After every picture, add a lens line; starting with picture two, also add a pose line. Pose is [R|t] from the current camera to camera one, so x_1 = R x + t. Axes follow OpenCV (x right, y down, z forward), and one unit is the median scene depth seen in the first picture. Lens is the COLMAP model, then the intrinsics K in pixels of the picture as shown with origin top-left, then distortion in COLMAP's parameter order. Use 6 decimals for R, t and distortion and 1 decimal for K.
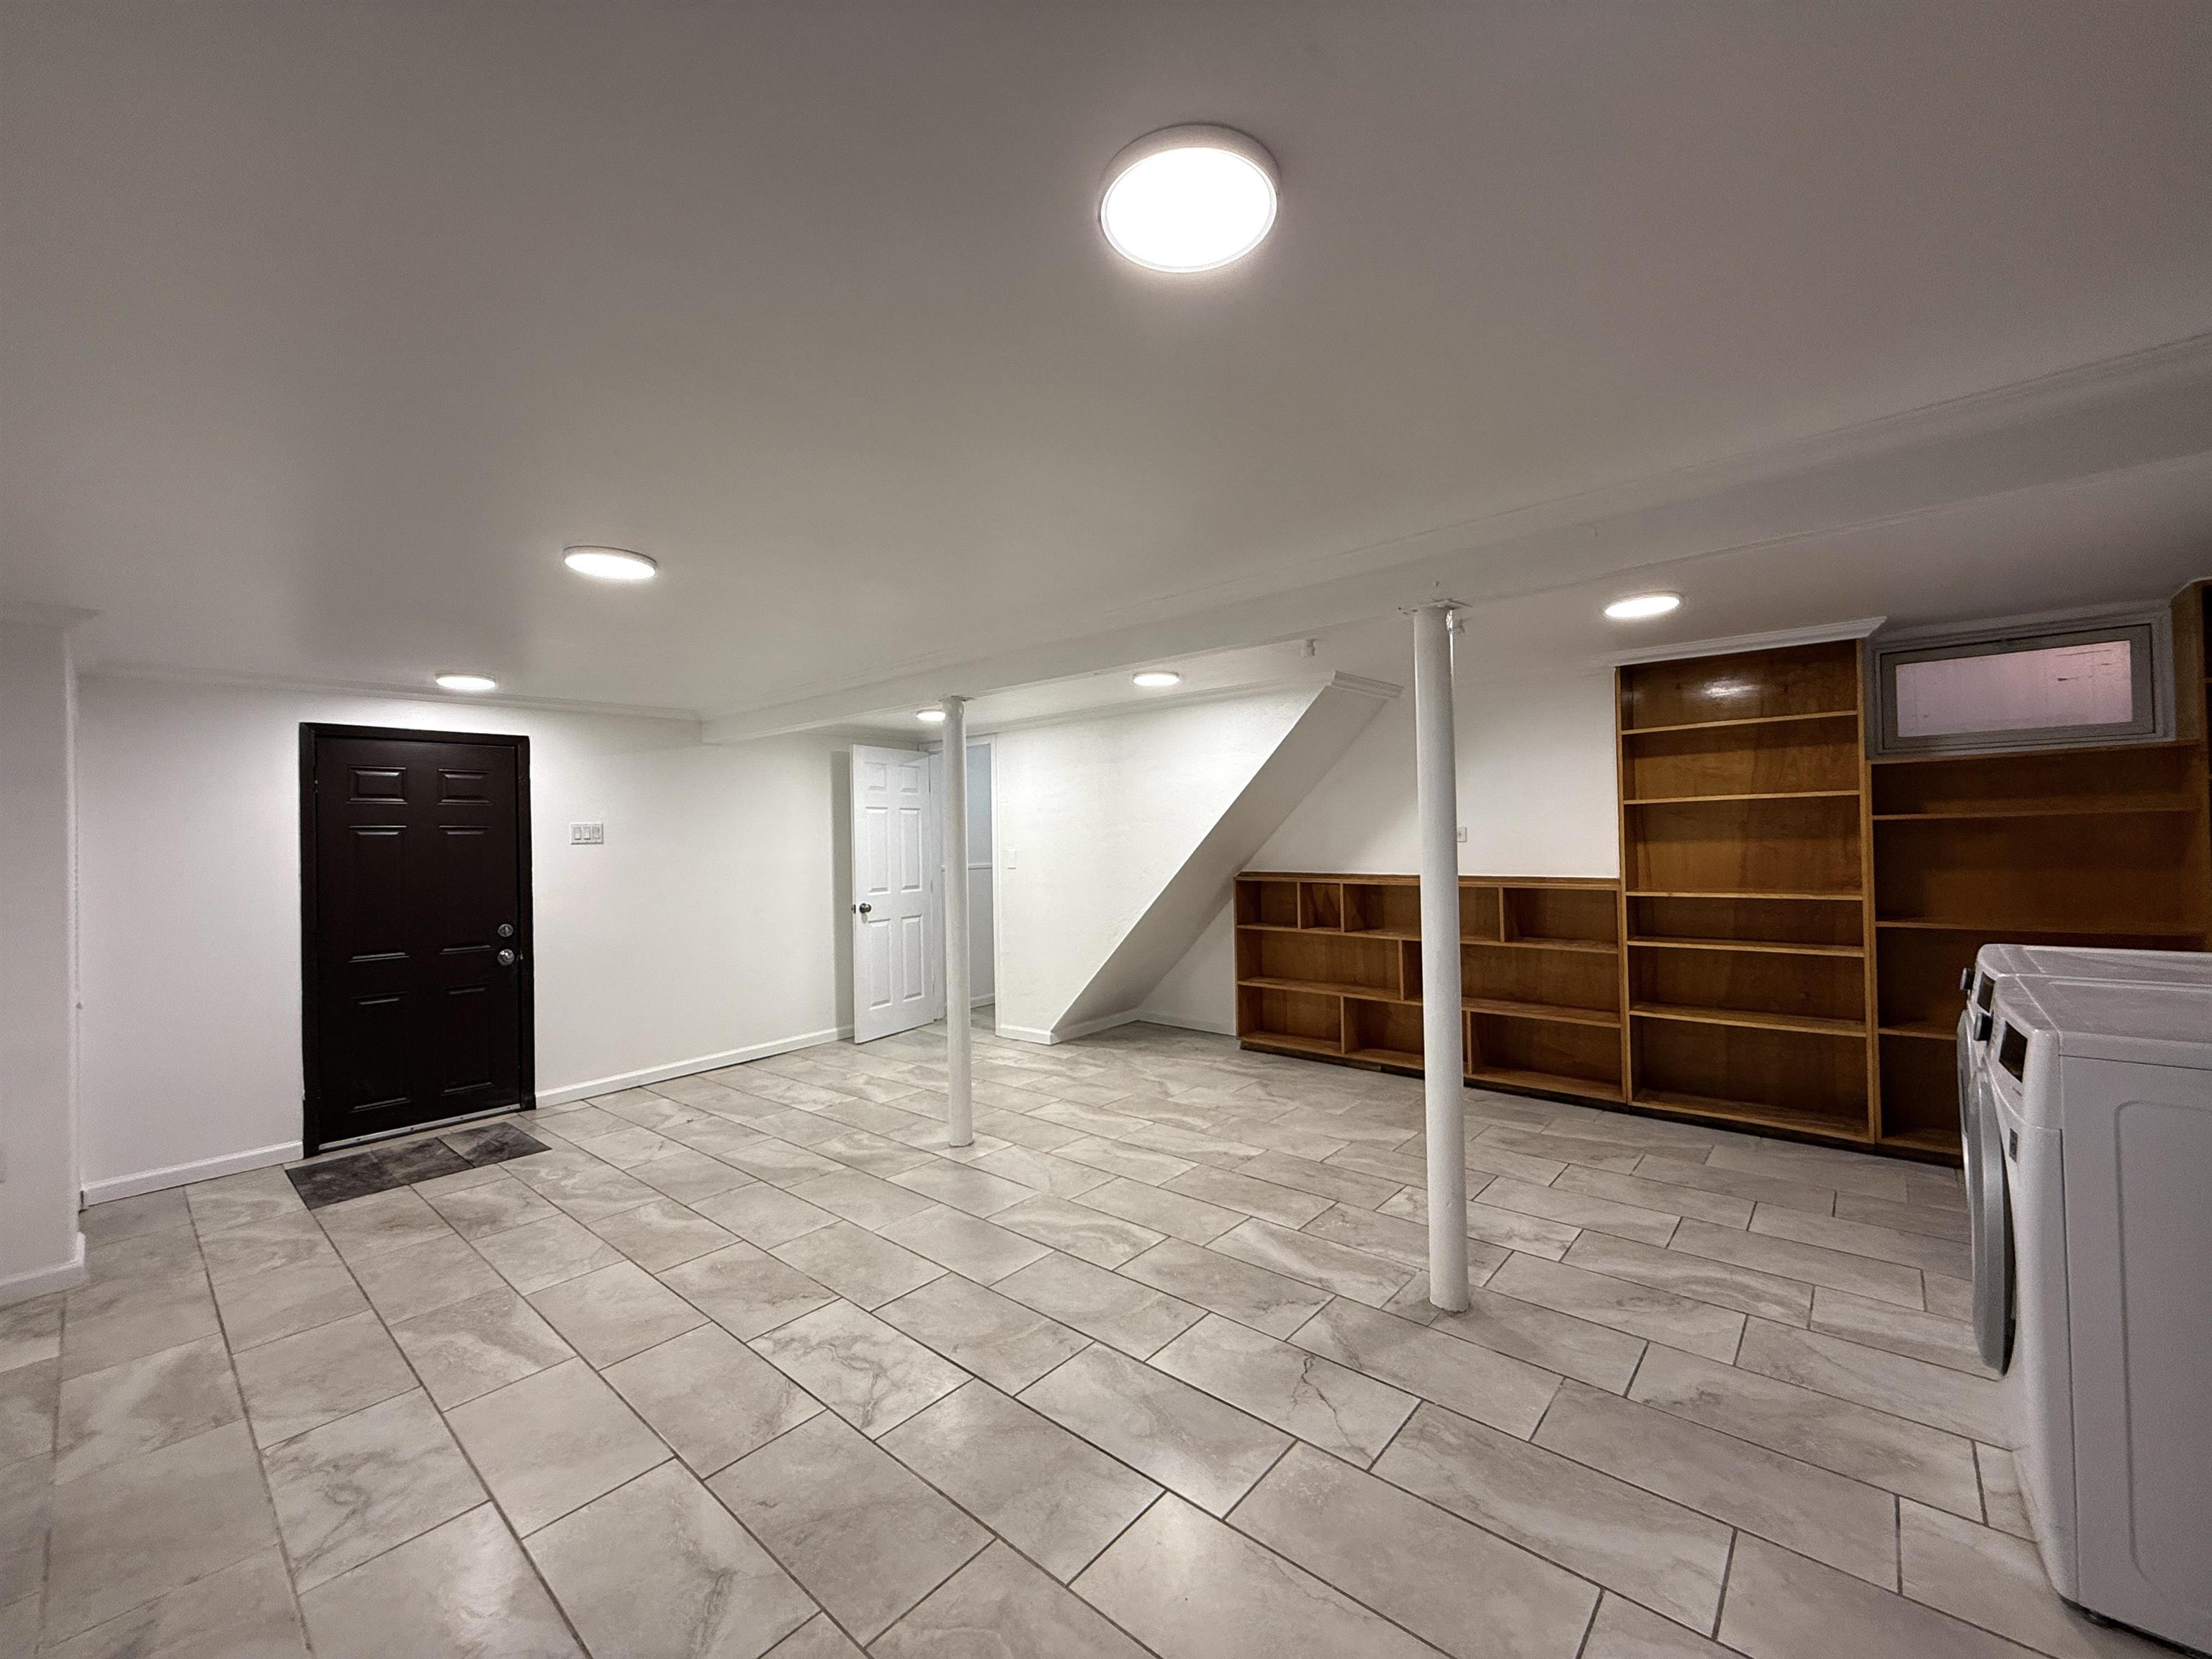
lens RADIAL K [[882.7, 0, 1108.1], [0, 882.7, 818.7], [0, 0, 1]] dist [-0.000896, 0.000451]
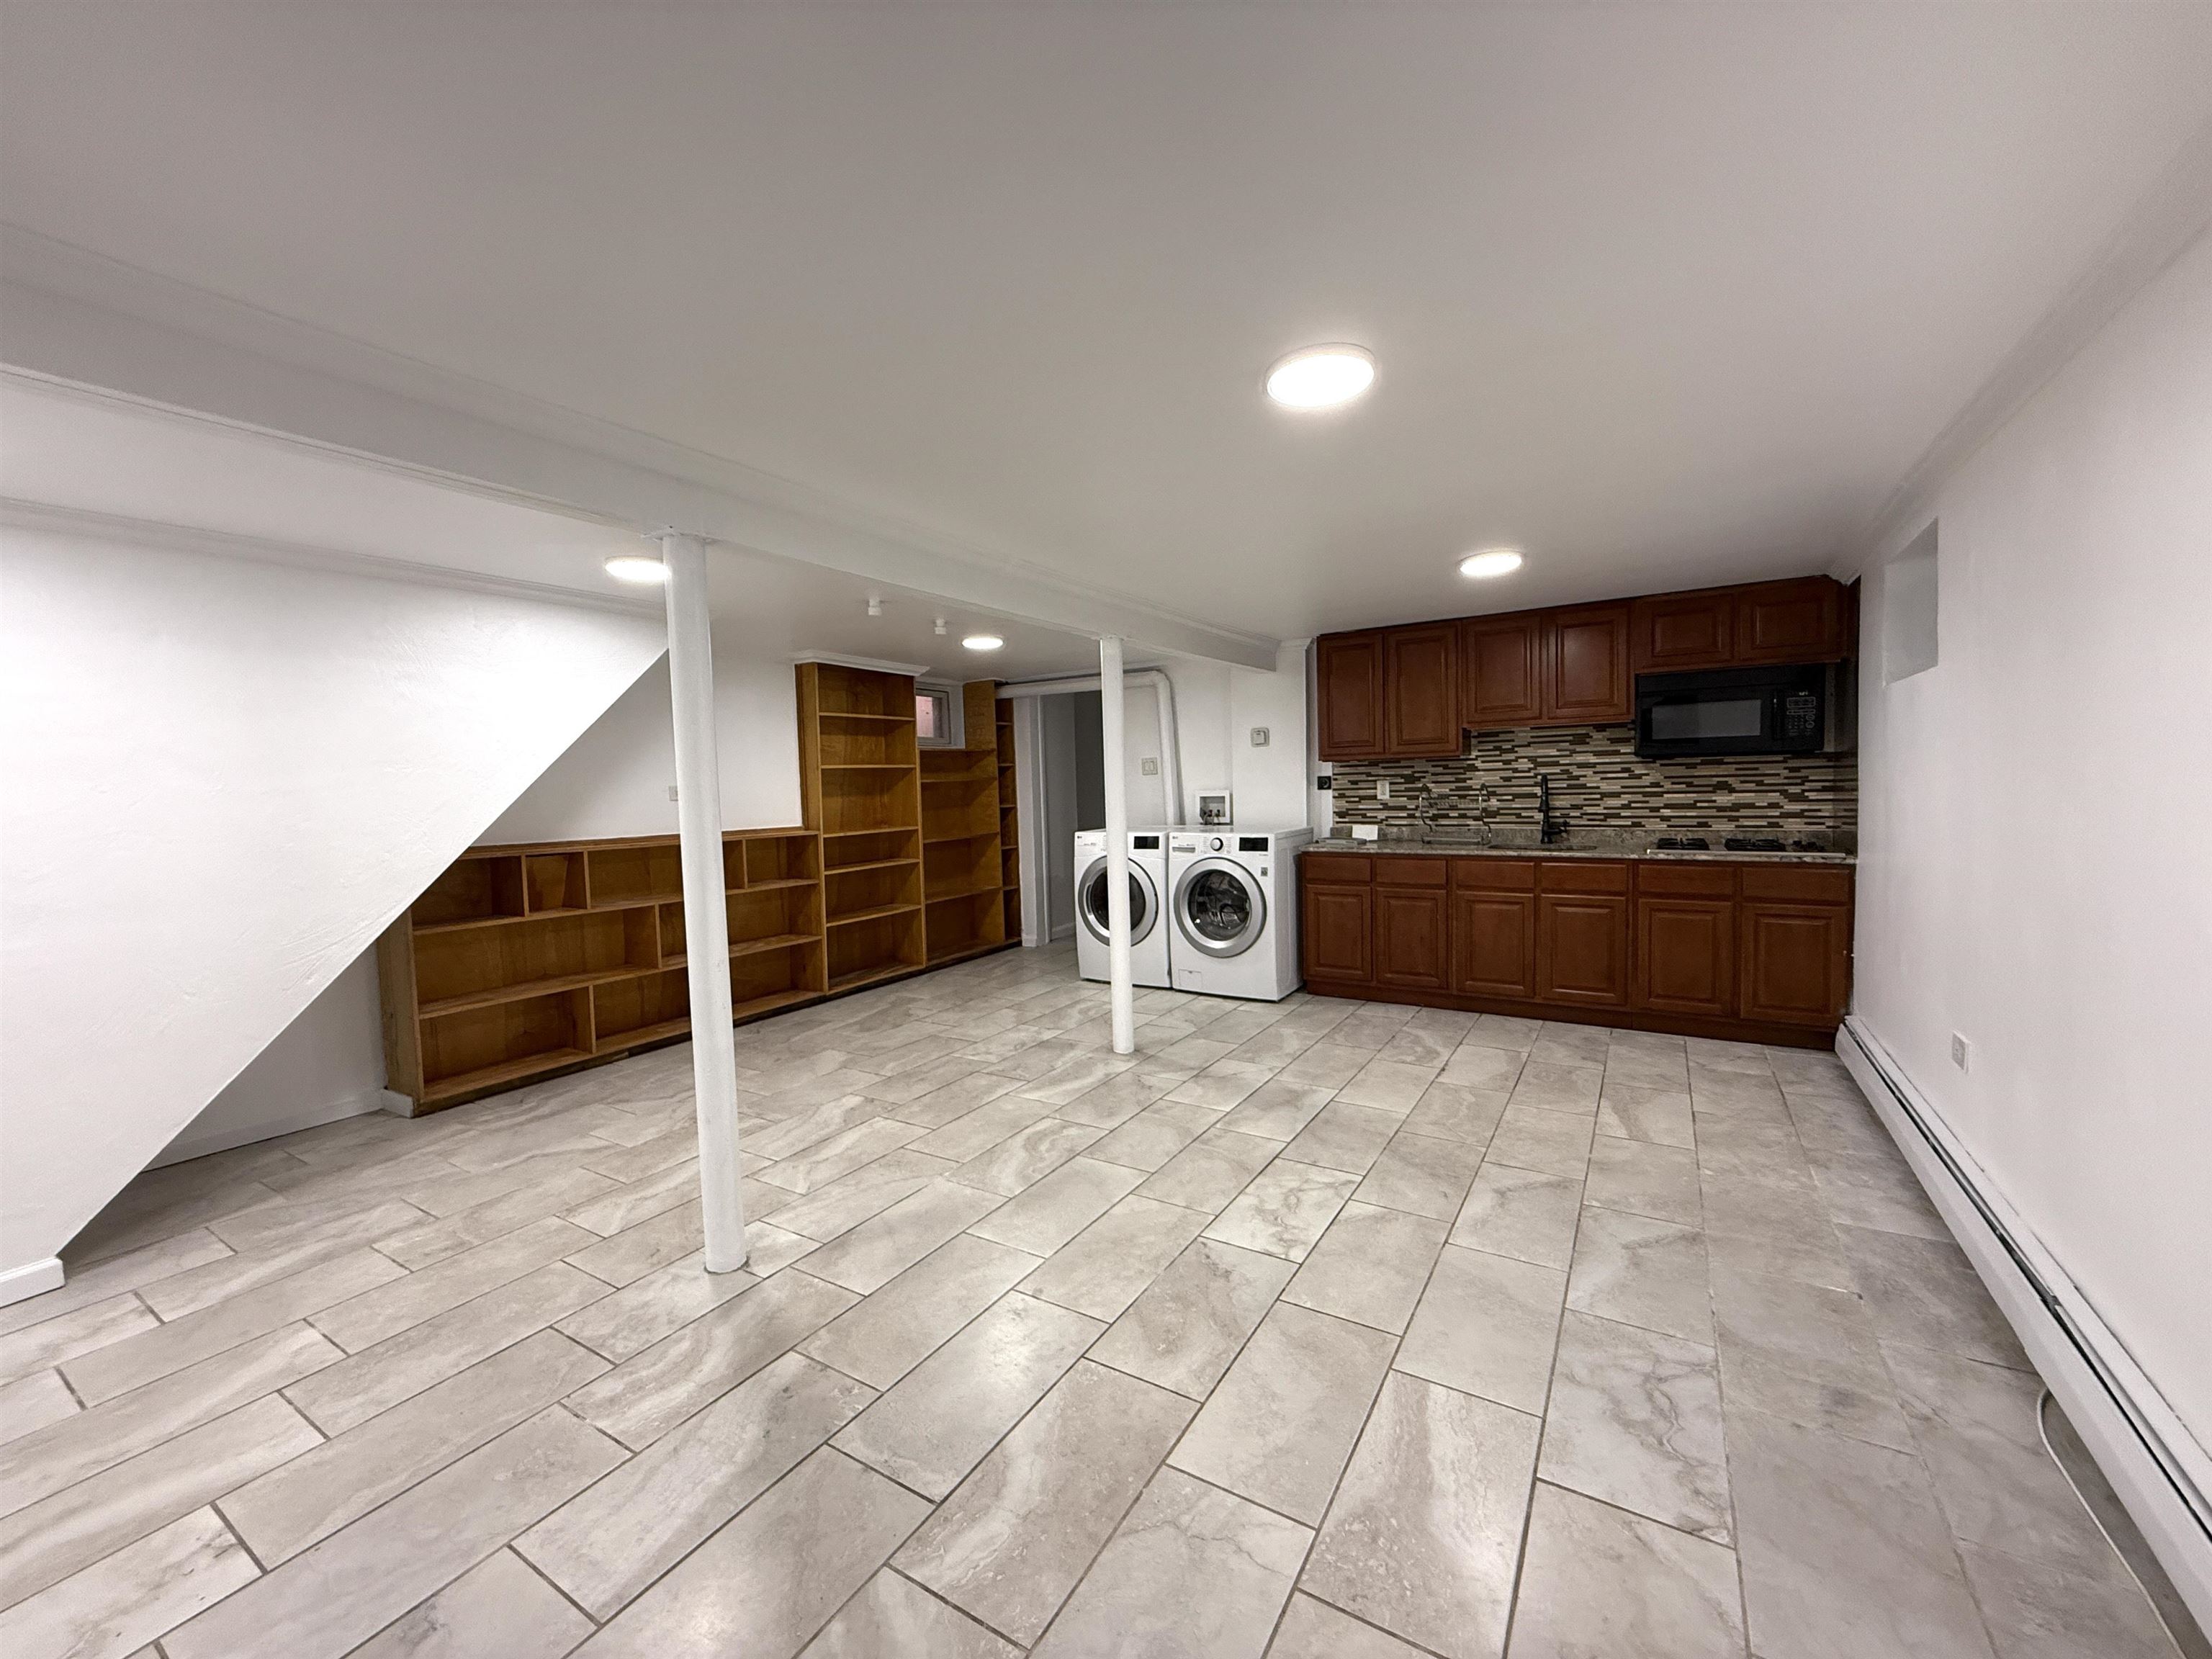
lens RADIAL K [[882.7, 0, 1099.6], [0, 882.7, 825.3], [0, 0, 1]] dist [-0.000896, 0.000451]
pose [[-0.154515, -0.018221, 0.987822, -0.861745], [0.015462, 0.999663, 0.020858, 0.052852], [-0.987869, 0.018497, -0.154181, 0.878244]]
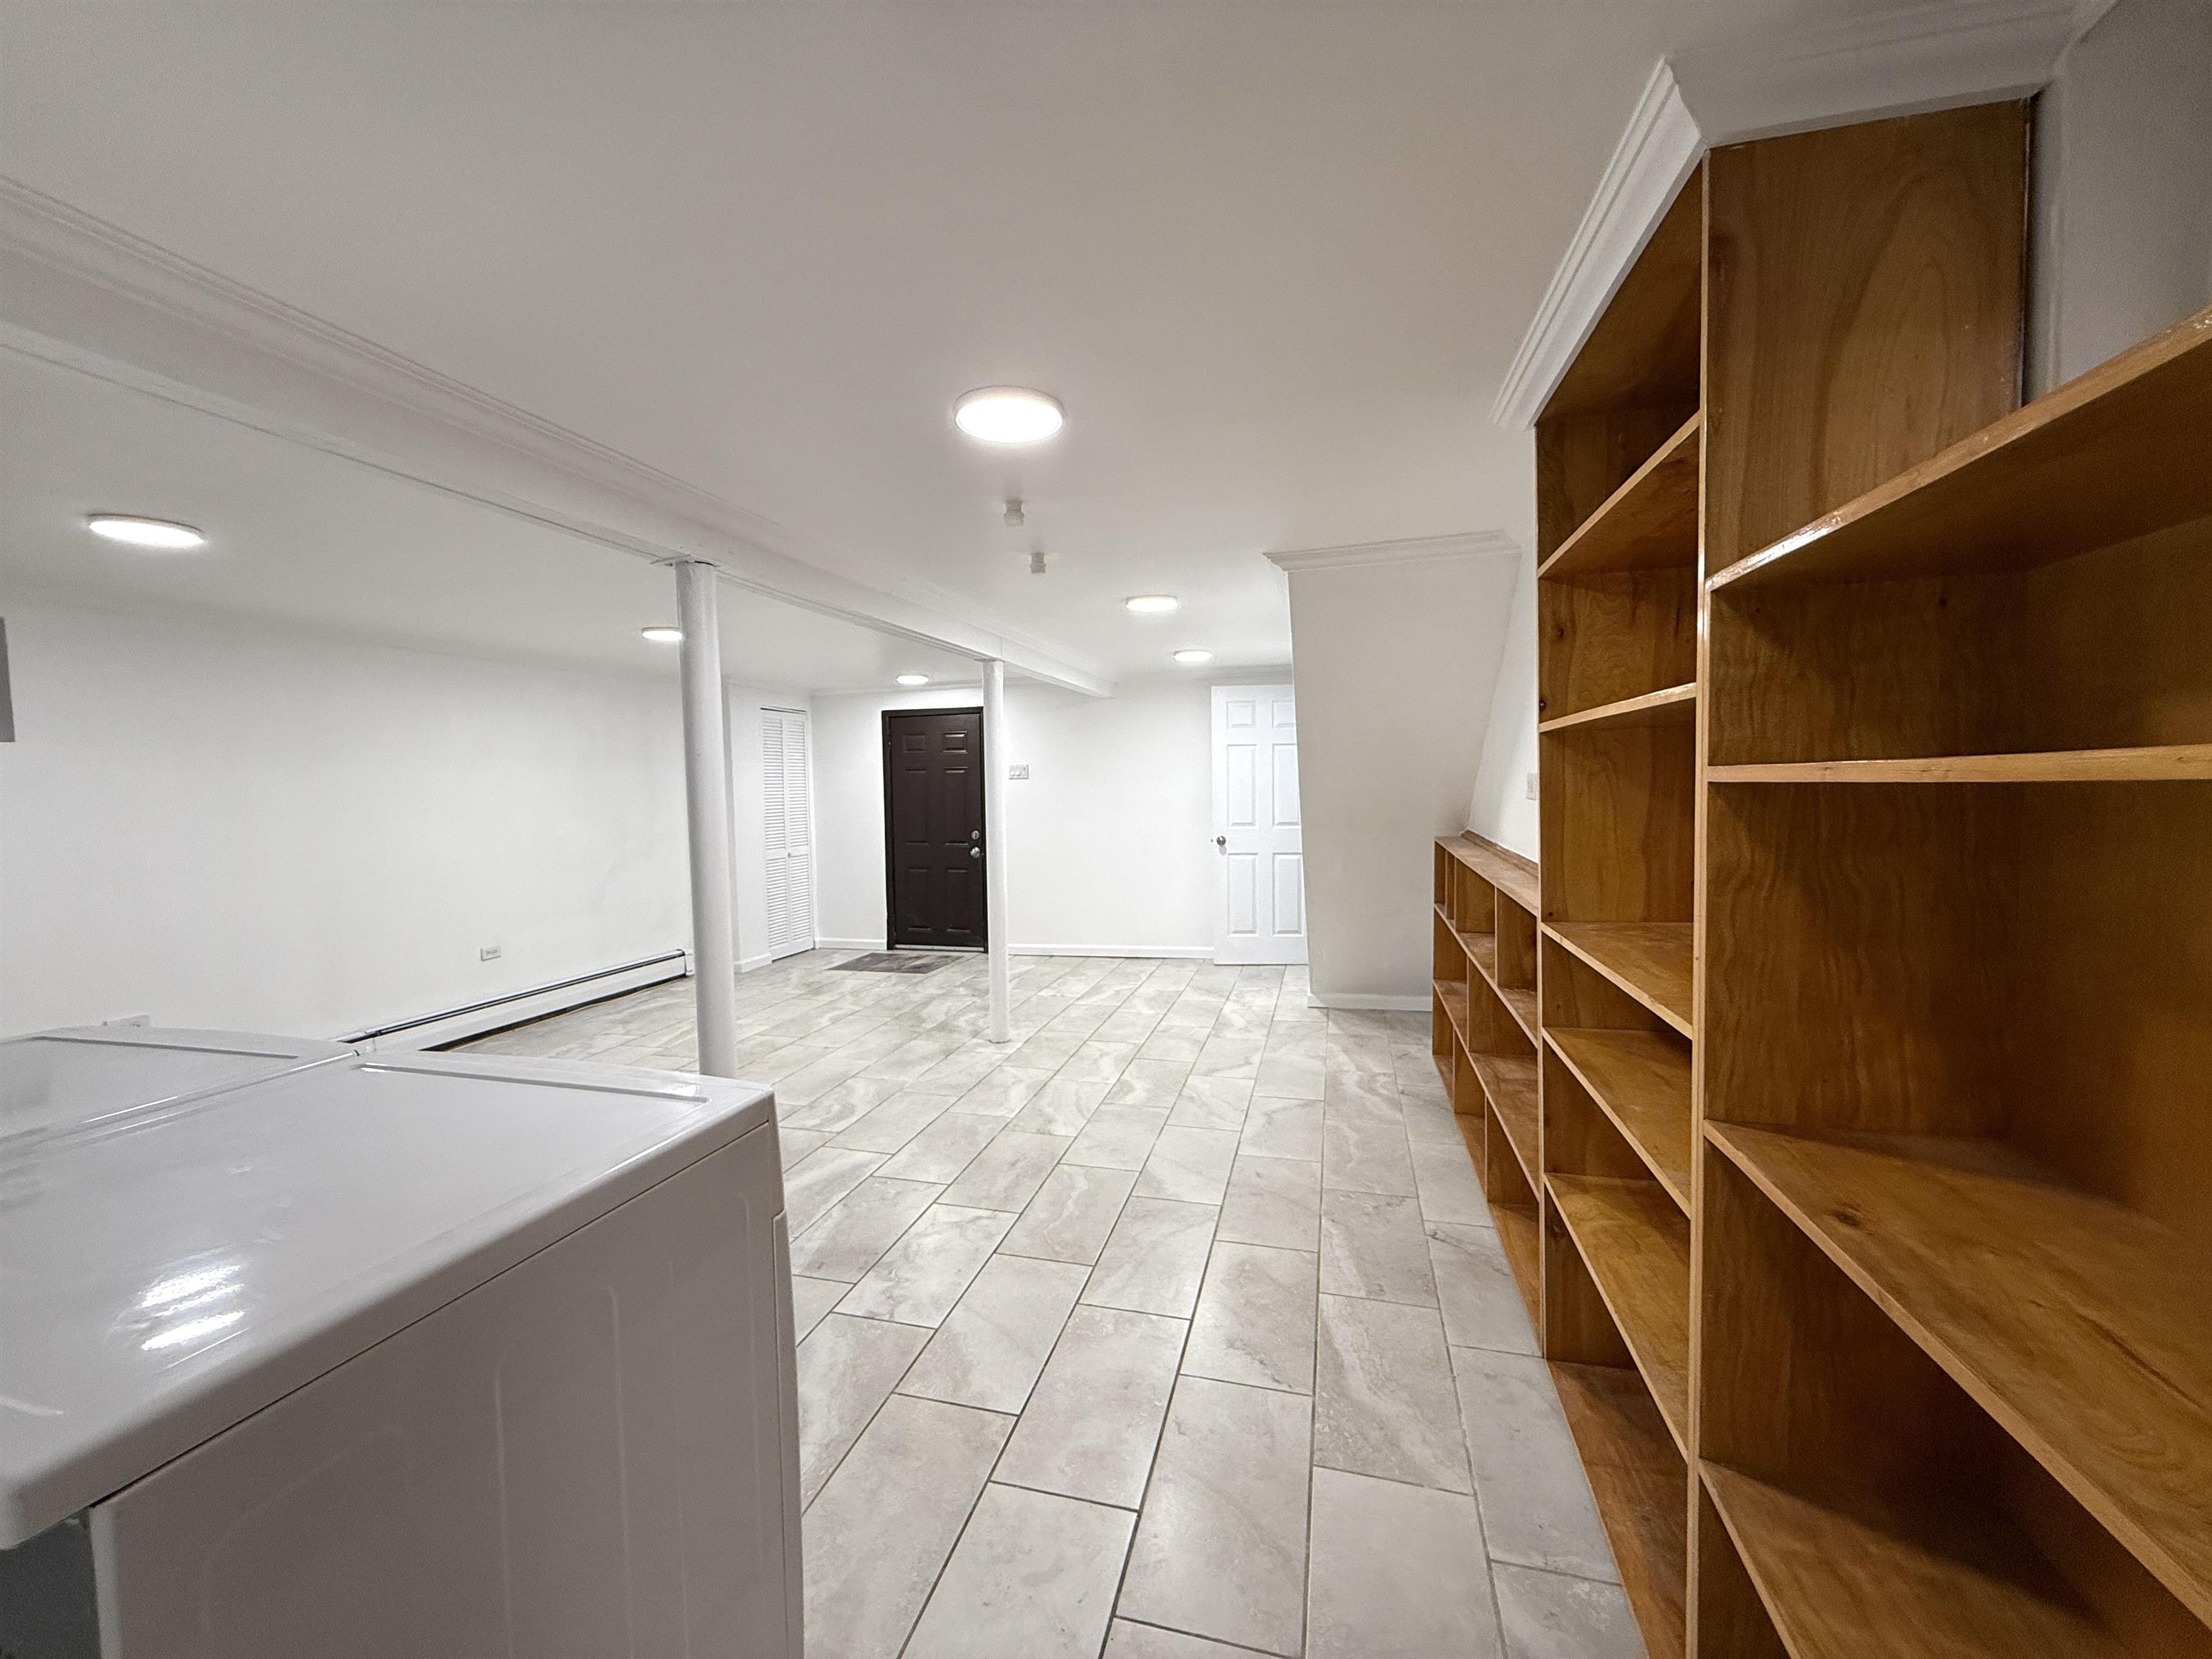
lens RADIAL K [[882.7, 0, 1098.0], [0, 882.7, 840.7], [0, 0, 1]] dist [-0.000896, 0.000451]
pose [[0.439174, 0.075723, -0.895205, 0.978164], [0.027230, 0.994862, 0.097512, -0.009513], [0.897989, -0.067201, 0.434856, 0.658226]]
